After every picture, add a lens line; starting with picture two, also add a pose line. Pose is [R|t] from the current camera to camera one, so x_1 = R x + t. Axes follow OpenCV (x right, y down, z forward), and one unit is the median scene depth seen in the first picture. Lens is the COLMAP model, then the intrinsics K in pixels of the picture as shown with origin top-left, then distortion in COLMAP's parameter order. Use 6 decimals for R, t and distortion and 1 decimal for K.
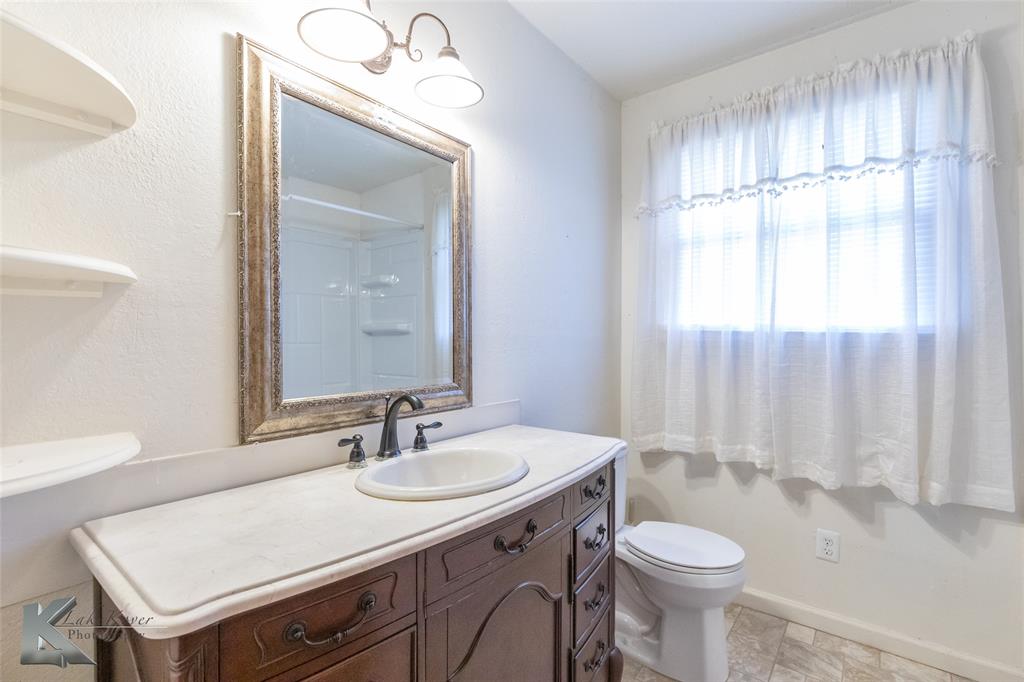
lens RADIAL K [[460.2, 0, 509.0], [0, 460.2, 346.3], [0, 0, 1]] dist [0.010052, -0.003221]
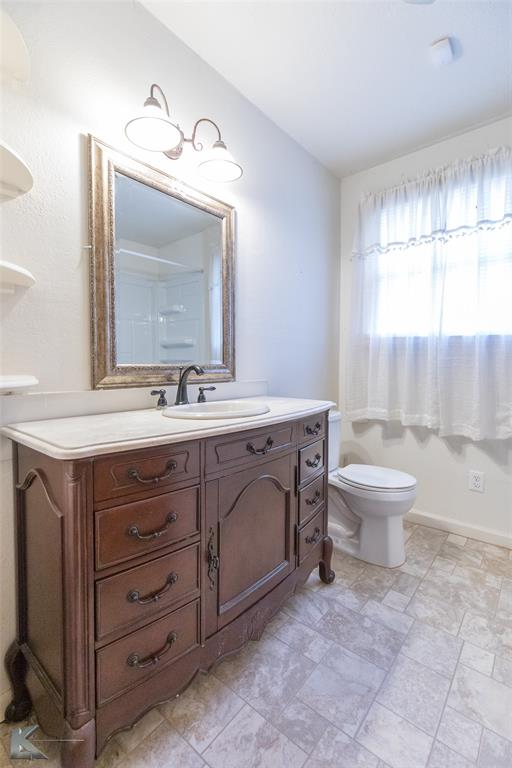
lens RADIAL K [[345.1, 0, 257.8], [0, 345.1, 378.3], [0, 0, 1]] dist [0.010052, -0.003221]
pose [[0.999669, 0.002826, -0.025556, 0.021956], [-0.002270, 0.999760, 0.021783, 0.090133], [0.025611, -0.021718, 0.999436, -0.128746]]
